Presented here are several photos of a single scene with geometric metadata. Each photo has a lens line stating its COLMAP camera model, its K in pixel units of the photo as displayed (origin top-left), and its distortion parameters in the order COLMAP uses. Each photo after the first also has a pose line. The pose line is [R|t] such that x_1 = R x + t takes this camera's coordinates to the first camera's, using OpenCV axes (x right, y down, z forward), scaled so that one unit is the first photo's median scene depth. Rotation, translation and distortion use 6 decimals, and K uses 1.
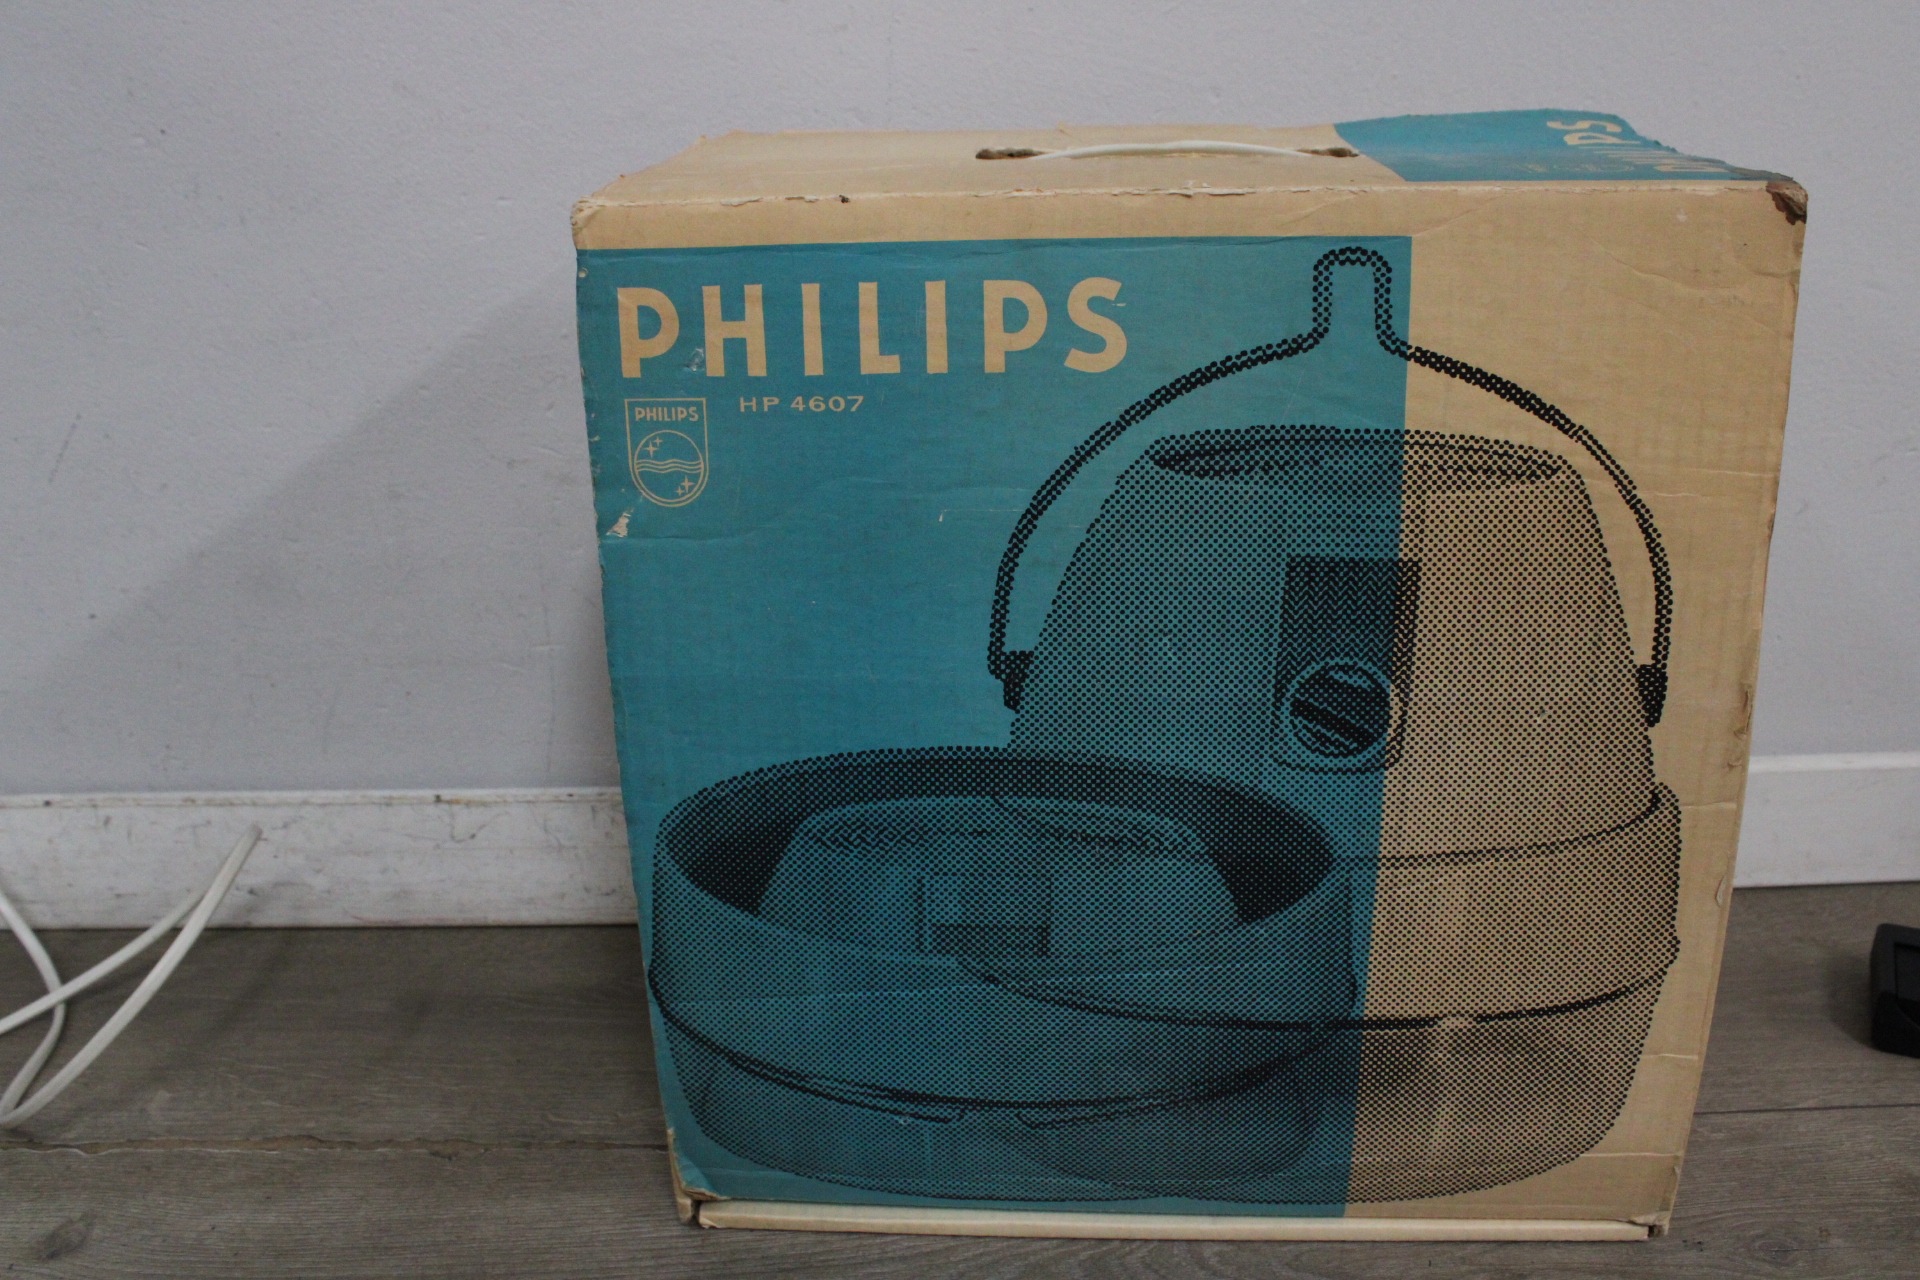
lens RADIAL K [[1722.6, 0, 956.6], [0, 1722.6, 633.0], [0, 0, 1]] dist [-0.170371, 0.182760]
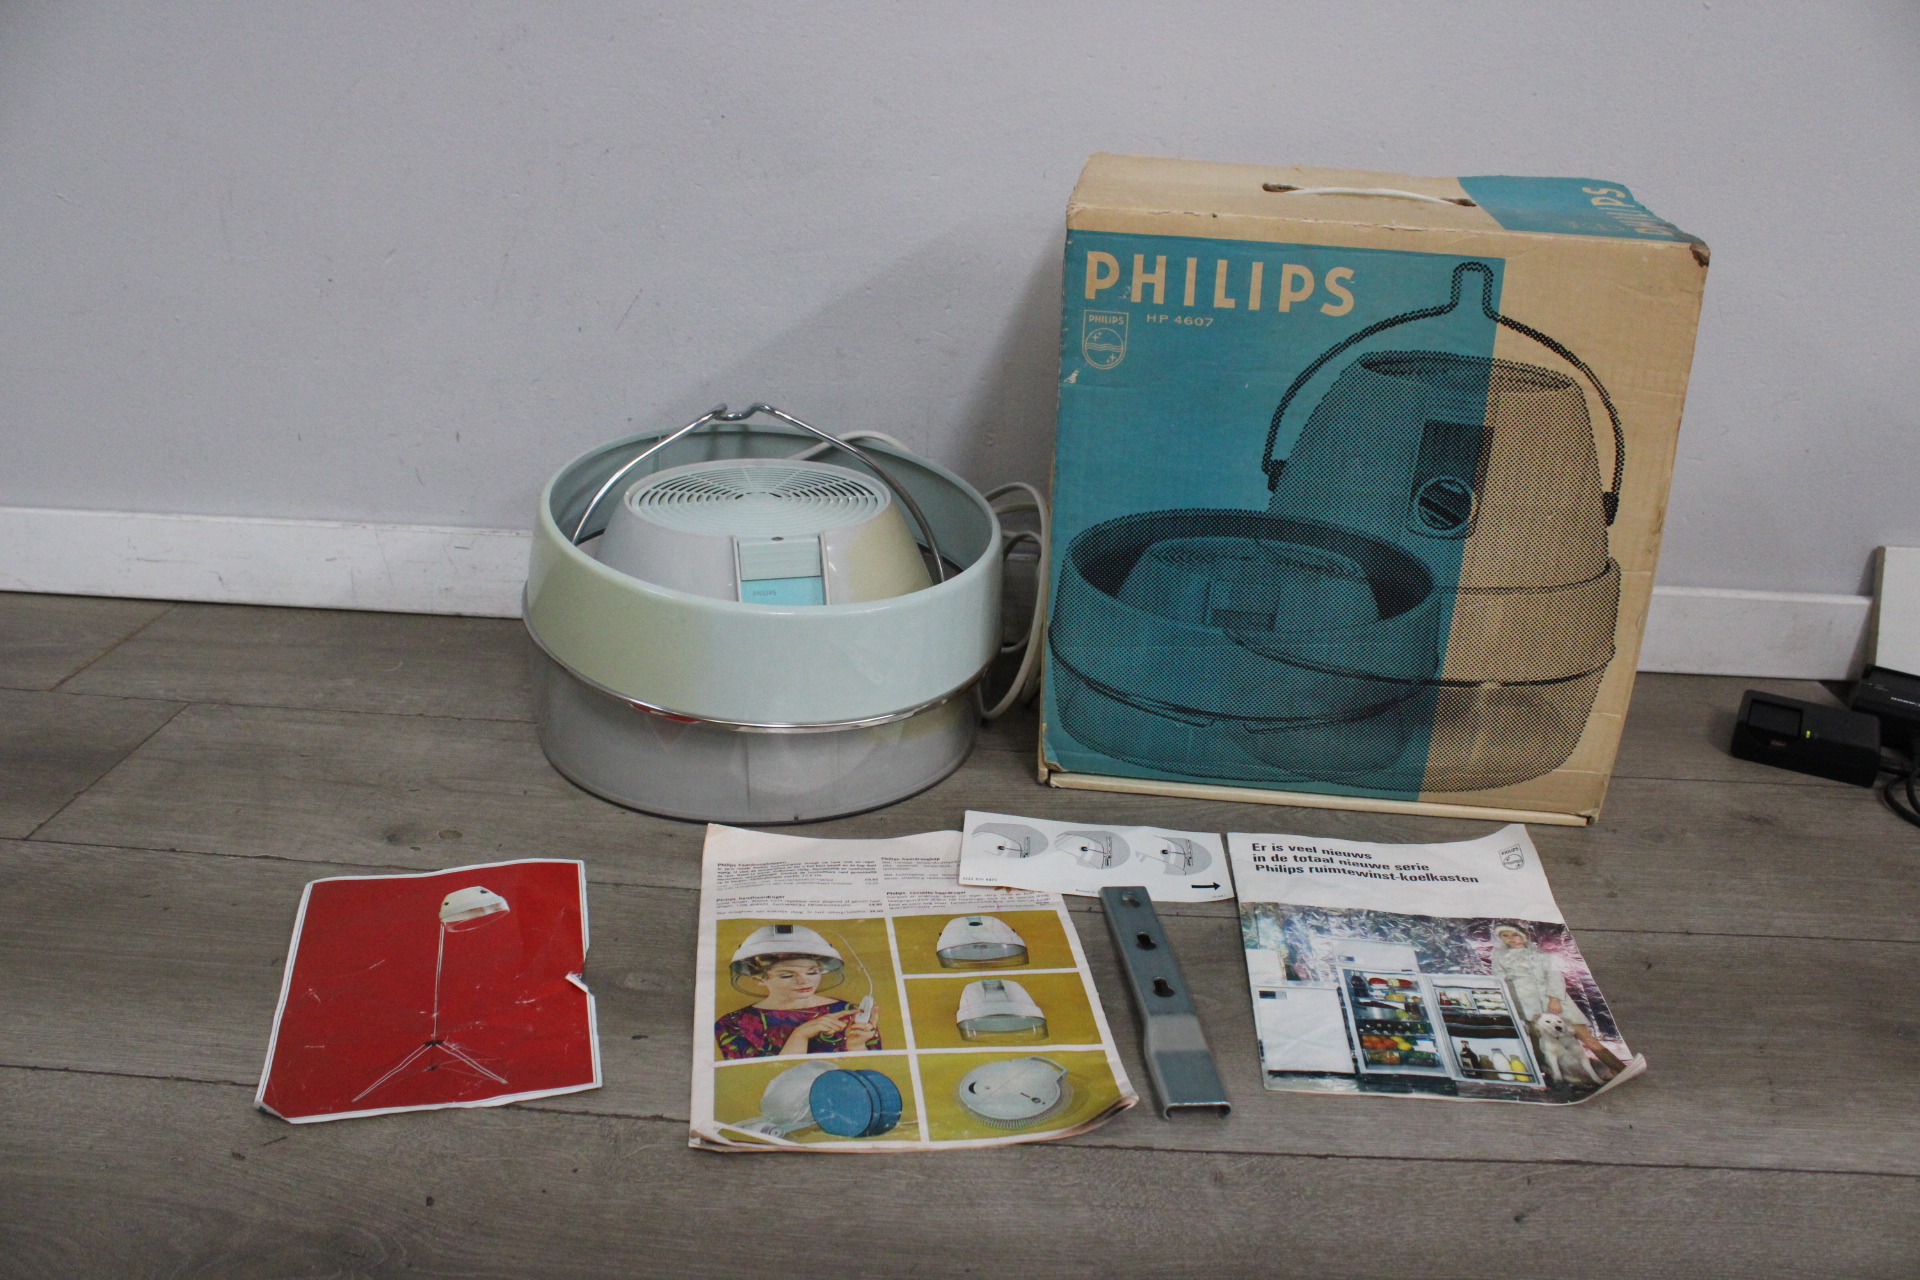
lens RADIAL K [[1605.9, 0, 956.1], [0, 1605.9, 629.1], [0, 0, 1]] dist [-0.178888, 0.157847]
pose [[0.997015, 0.073066, -0.024946, -0.260546], [-0.071413, 0.995534, 0.061736, 0.113236], [0.029345, -0.059771, 0.997781, -0.766525]]
